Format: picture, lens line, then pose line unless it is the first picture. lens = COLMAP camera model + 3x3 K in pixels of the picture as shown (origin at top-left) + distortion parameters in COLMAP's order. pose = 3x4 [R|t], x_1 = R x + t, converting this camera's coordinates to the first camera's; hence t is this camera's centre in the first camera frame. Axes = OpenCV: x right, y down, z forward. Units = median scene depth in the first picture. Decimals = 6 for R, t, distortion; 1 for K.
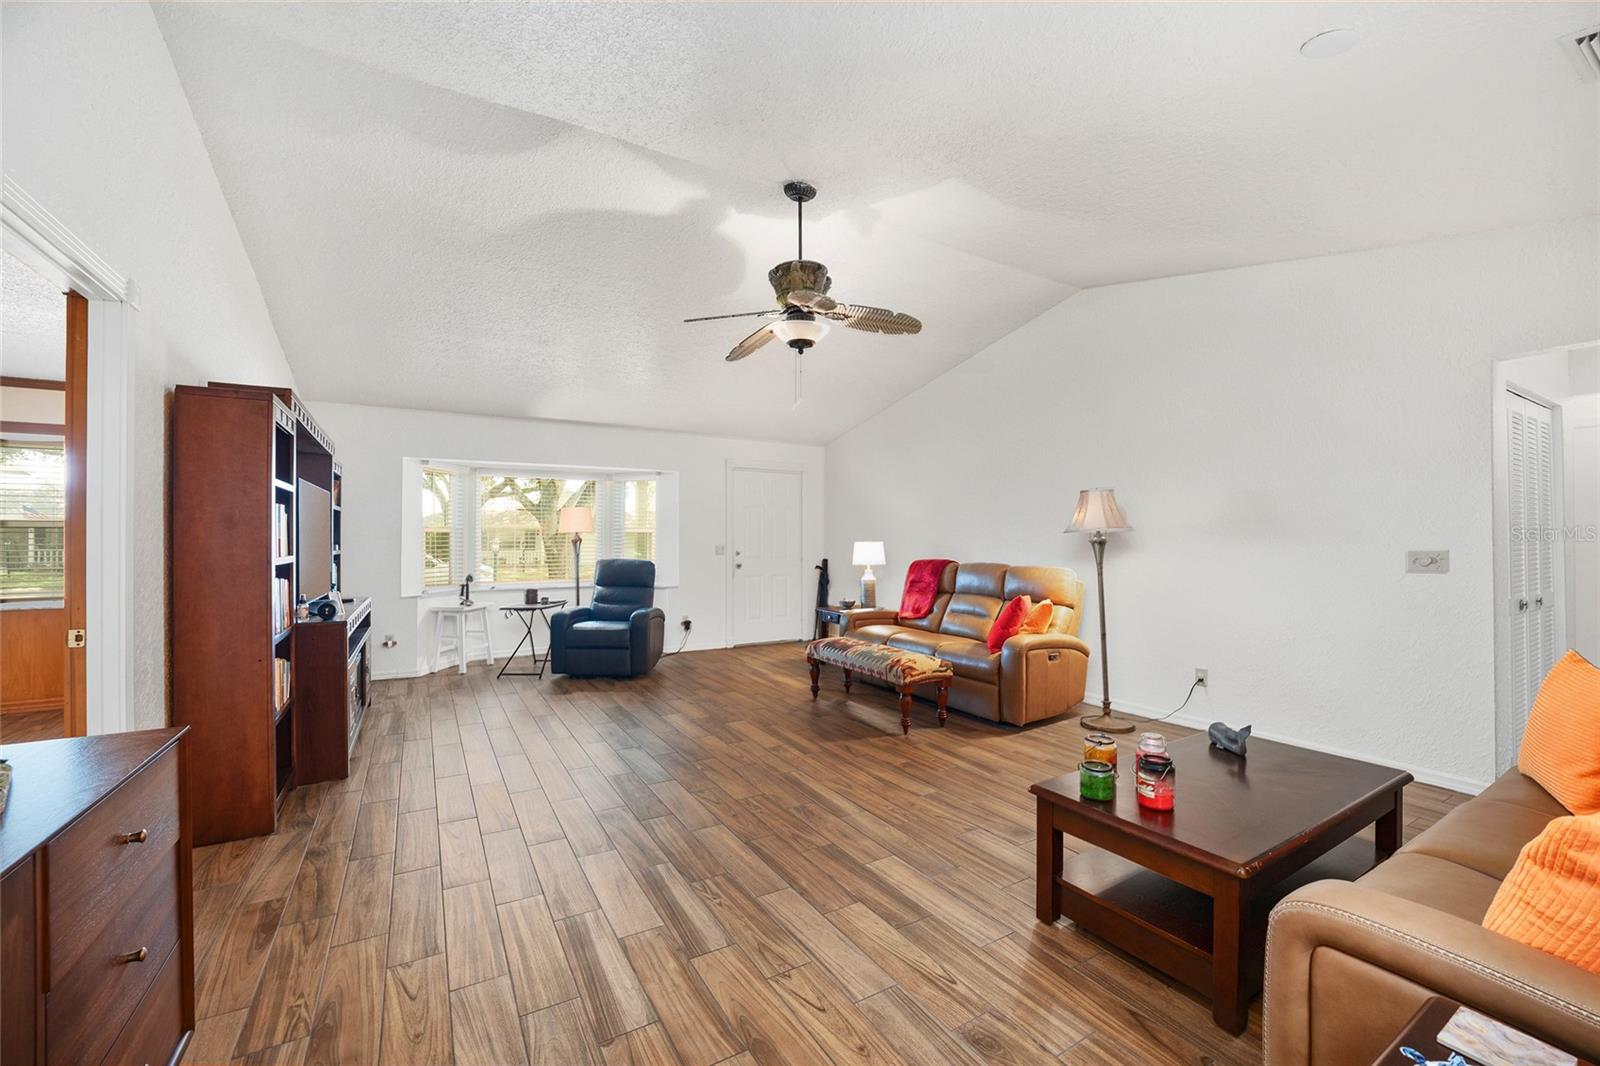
lens RADIAL K [[640.4, 0, 807.2], [0, 640.4, 534.6], [0, 0, 1]] dist [-0.000657, 0.000117]
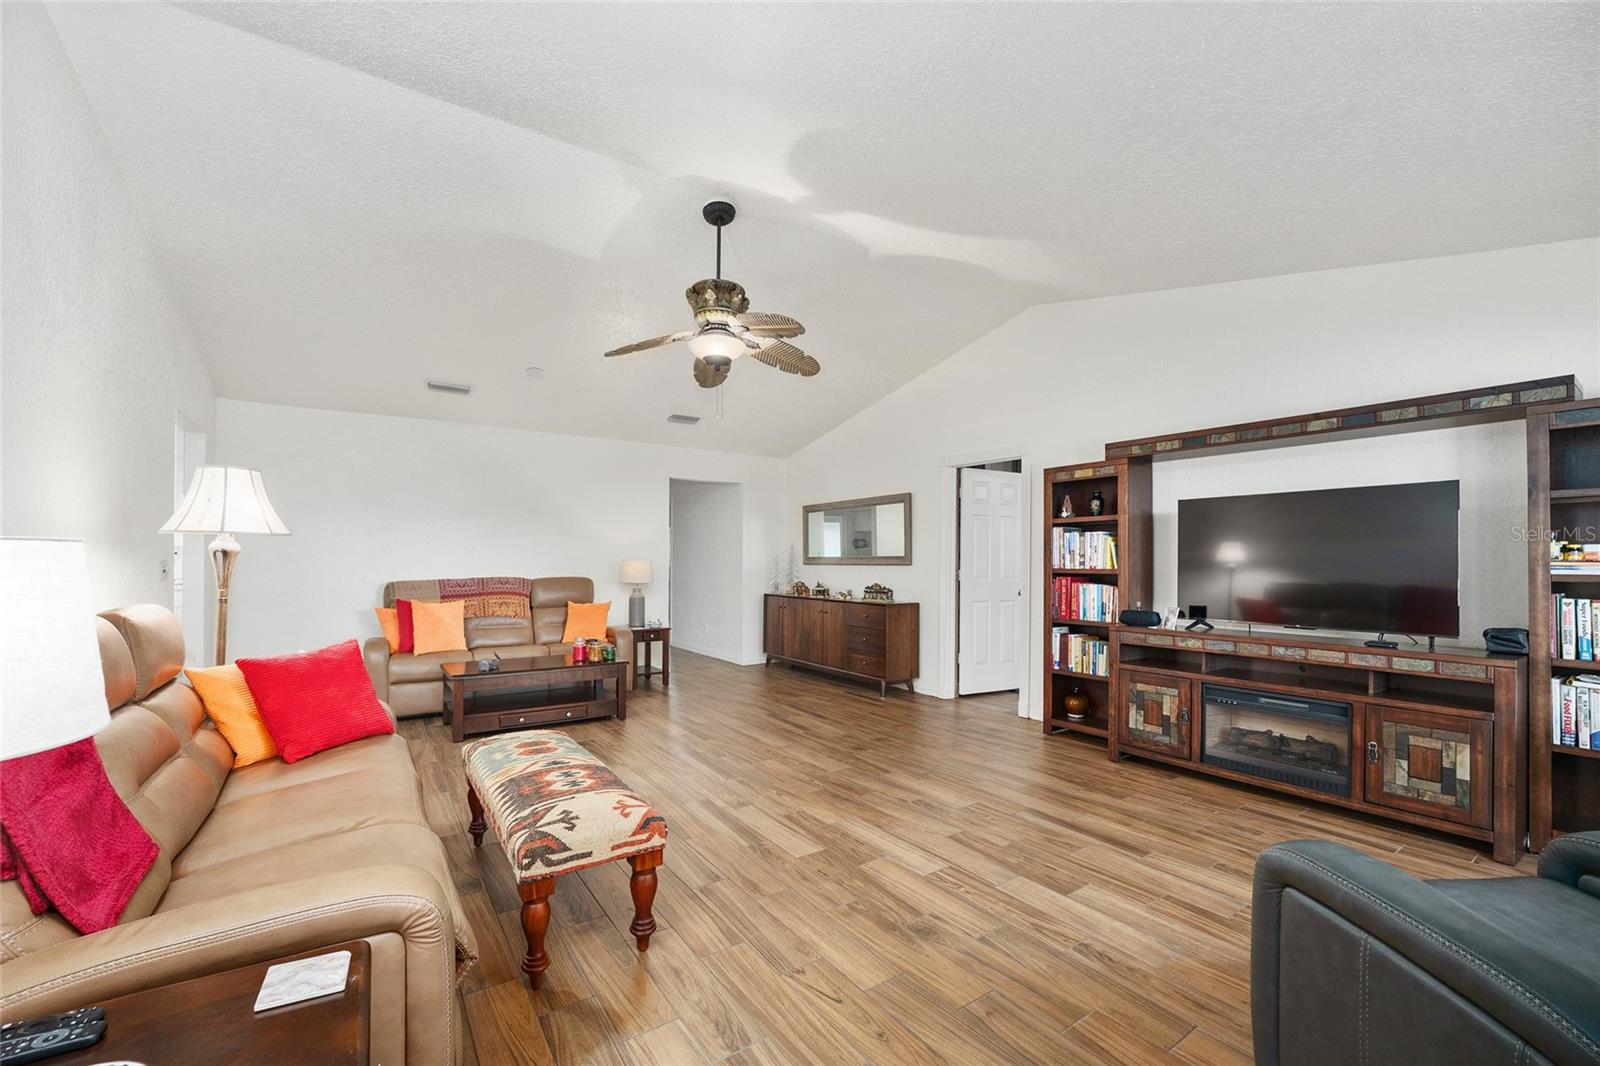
lens RADIAL K [[659.7, 0, 802.5], [0, 659.7, 556.7], [0, 0, 1]] dist [-0.018391, -0.000037]
pose [[-0.998552, -0.004114, -0.053632, -0.090087], [-0.003412, 0.999907, -0.013171, 0.027924], [0.053681, -0.012969, -0.998474, 2.049734]]
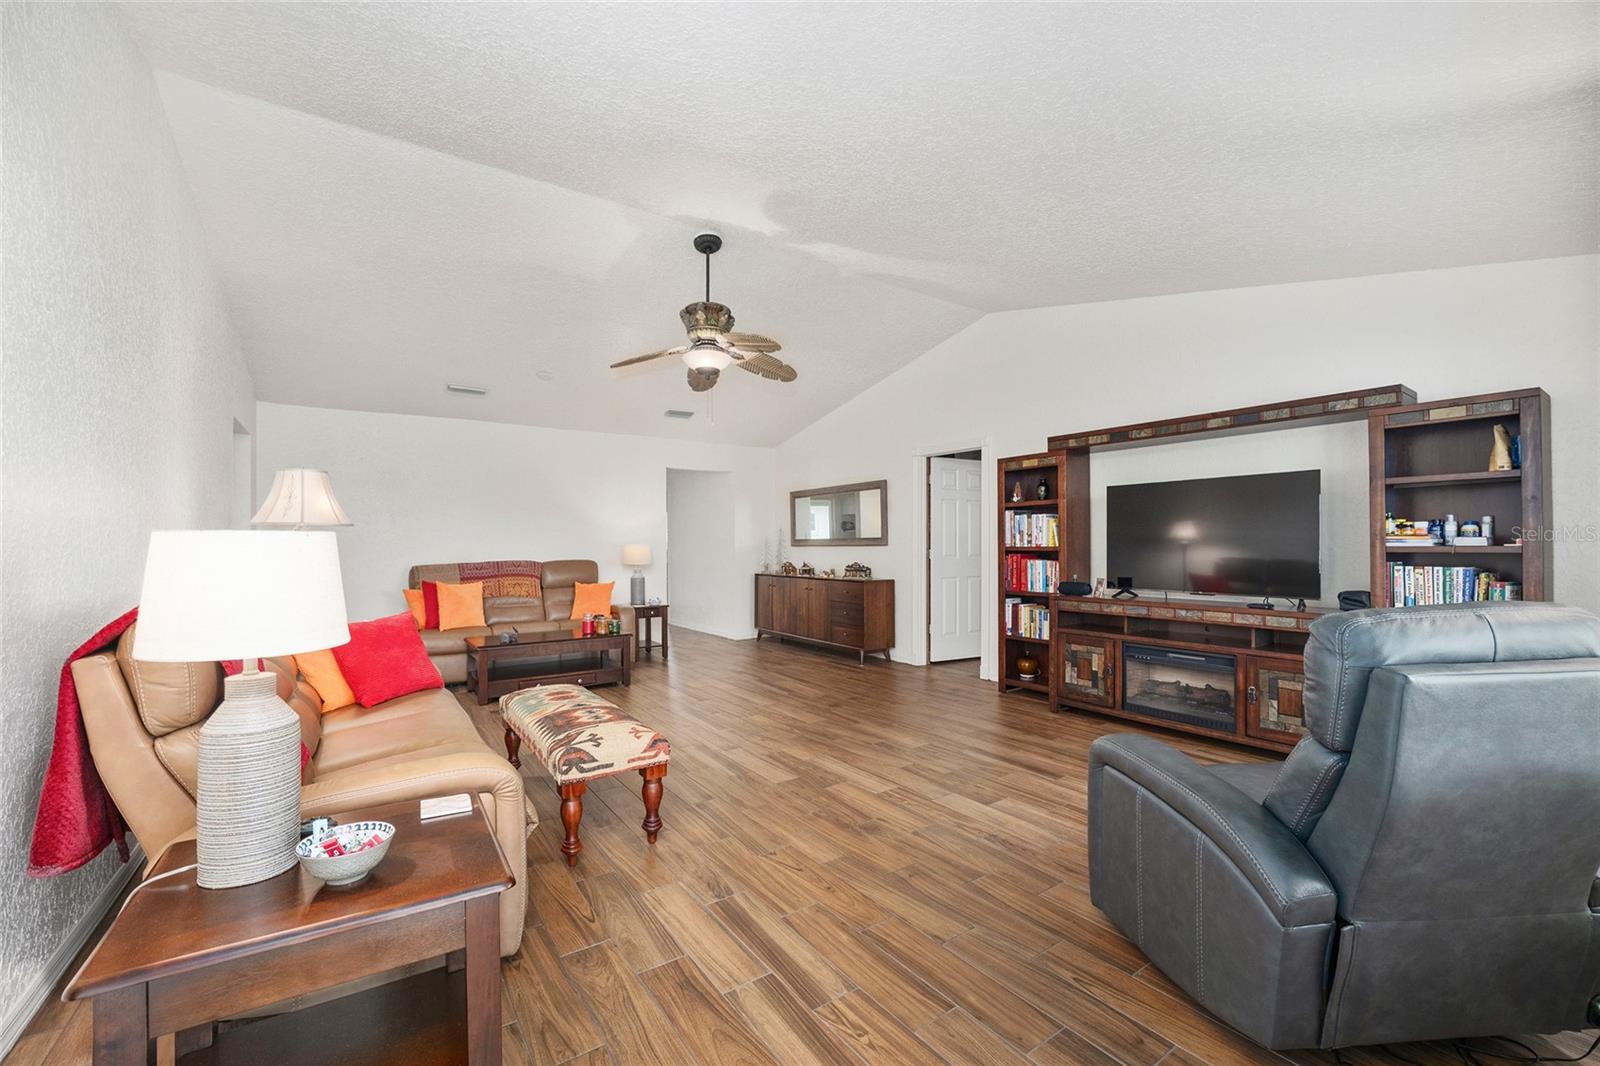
lens RADIAL K [[660.1, 0, 804.6], [0, 660.1, 537.8], [0, 0, 1]] dist [-0.016986, 0.000033]
pose [[-0.998059, 0.006491, -0.061937, -0.111752], [0.007457, 0.999854, -0.015376, 0.031627], [0.061828, -0.015808, -0.997962, 2.228989]]
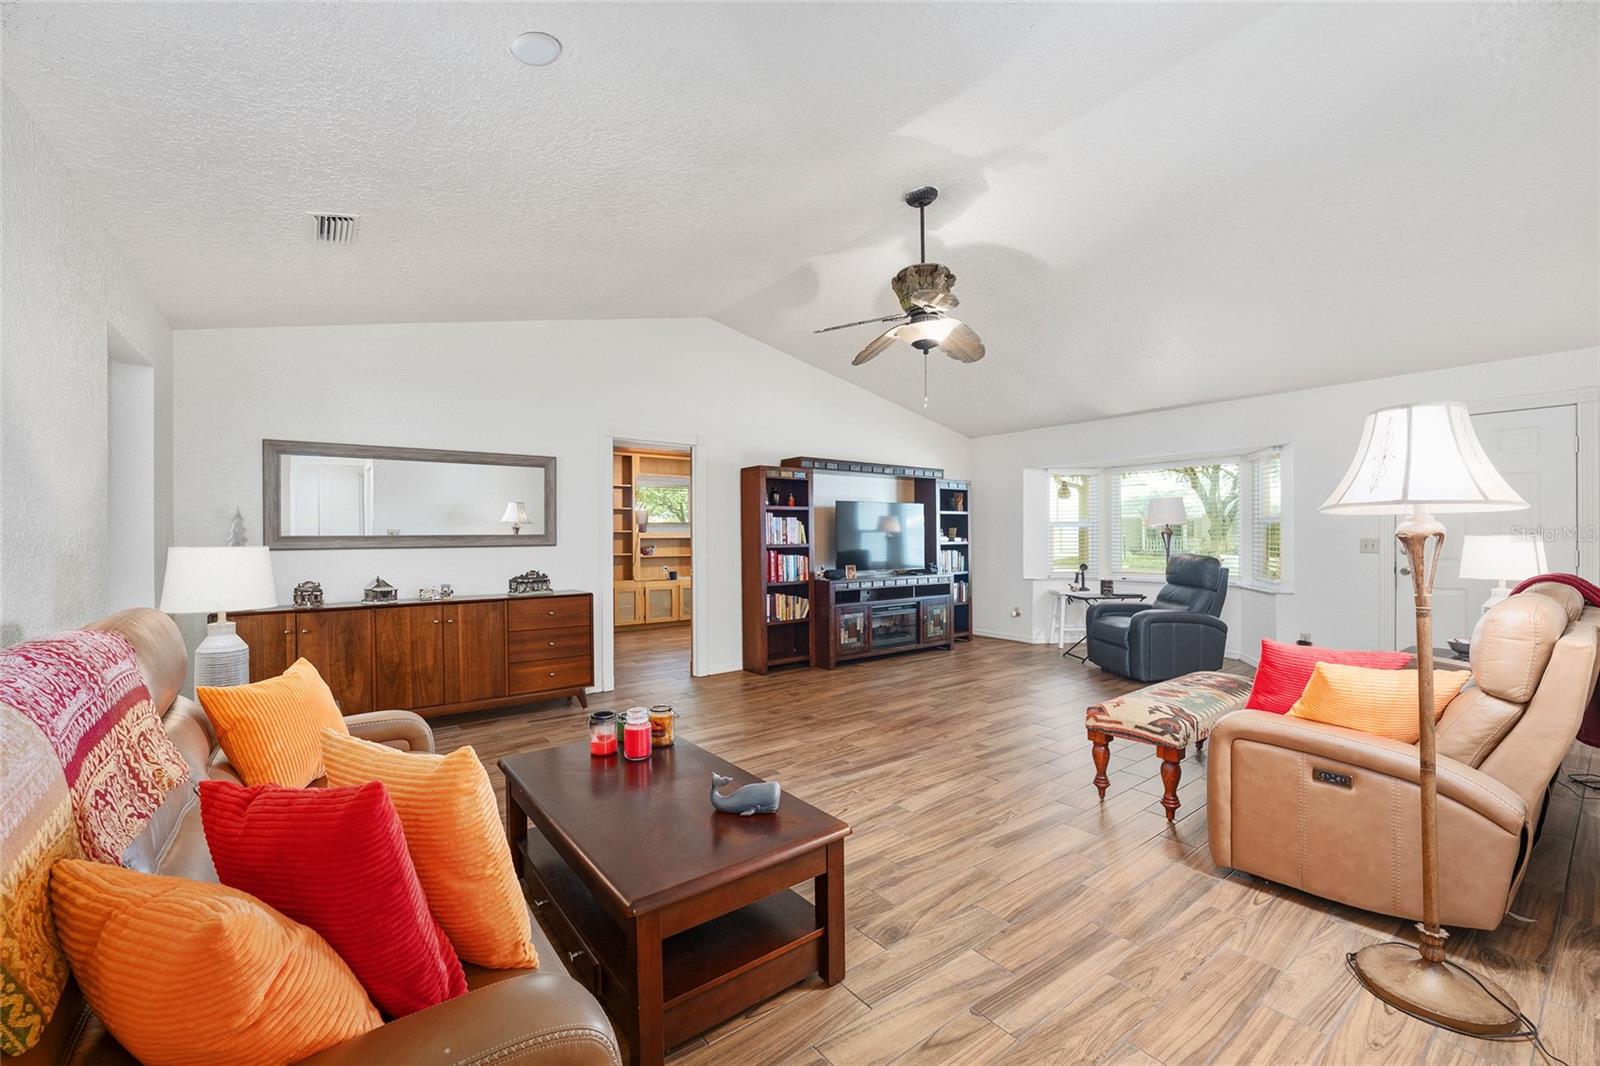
lens RADIAL K [[660.1, 0, 804.6], [0, 660.1, 537.8], [0, 0, 1]] dist [-0.016986, 0.000033]
pose [[0.112295, 0.004911, -0.993663, 1.020570], [0.010139, 0.999930, 0.006088, 0.005725], [0.993623, -0.010758, 0.112238, 0.687959]]
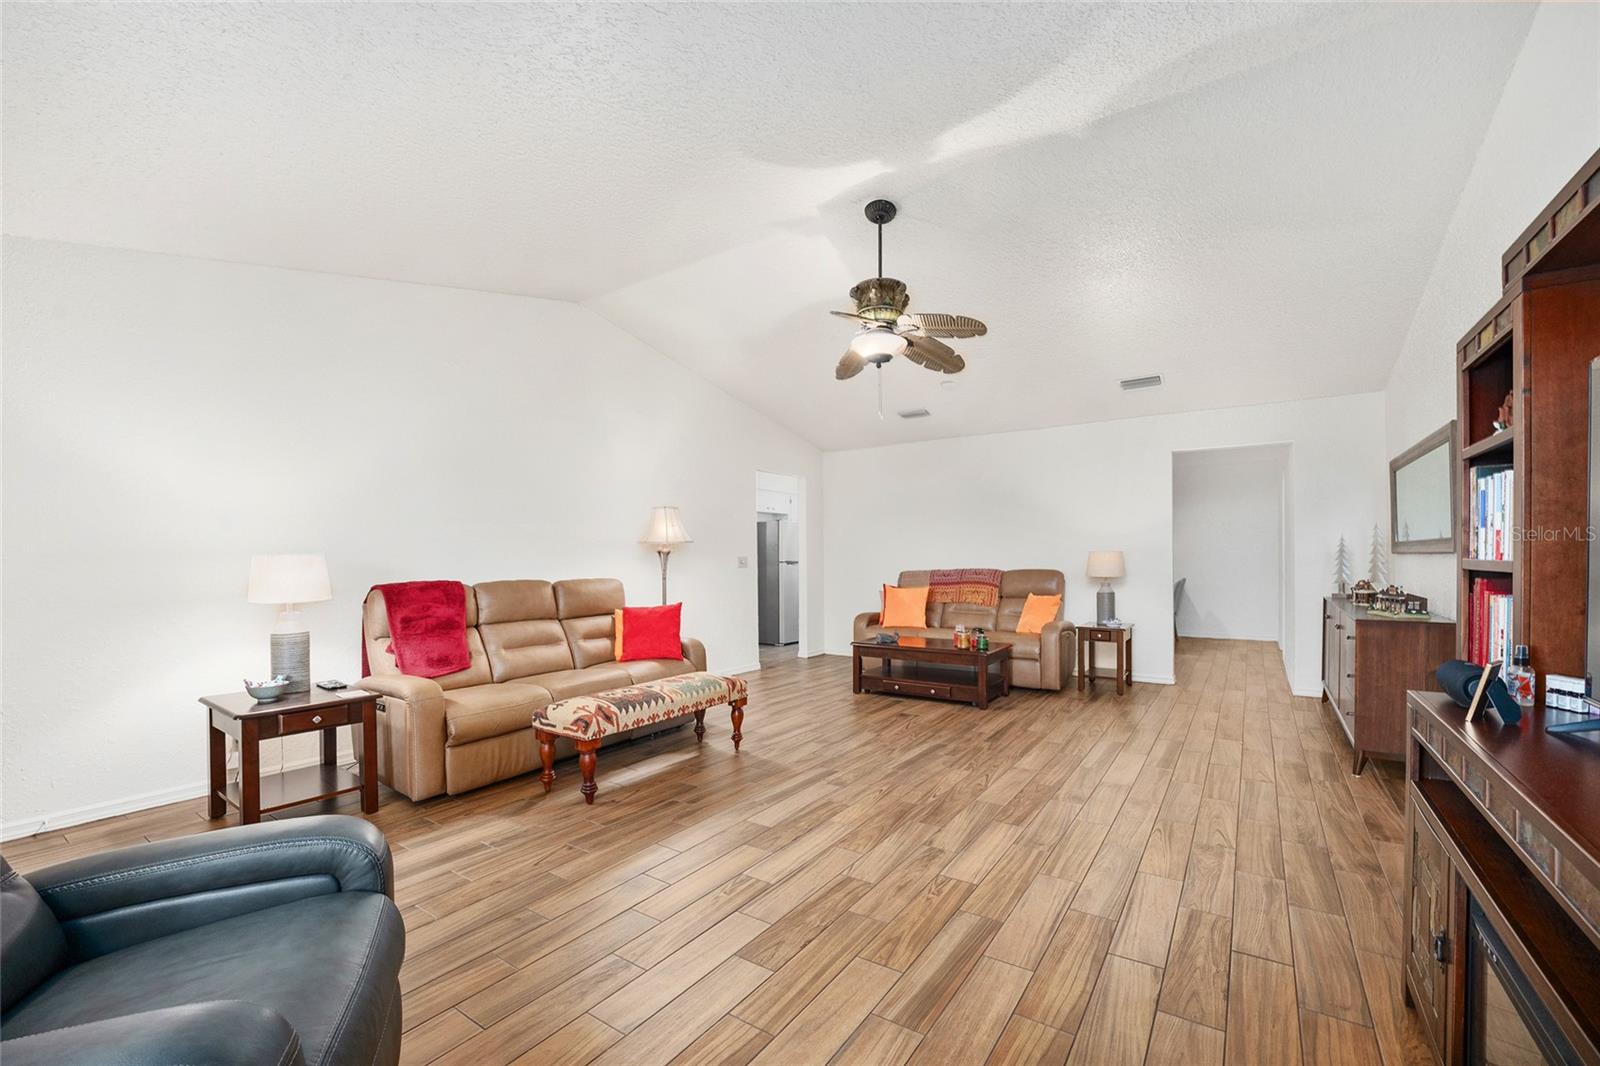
lens RADIAL K [[659.7, 0, 802.5], [0, 659.7, 556.7], [0, 0, 1]] dist [-0.018391, -0.000037]
pose [[-0.409419, 0.003368, 0.912340, -0.939850], [0.004009, 0.999990, -0.001893, 0.028807], [-0.912338, 0.002883, -0.409429, 1.558452]]
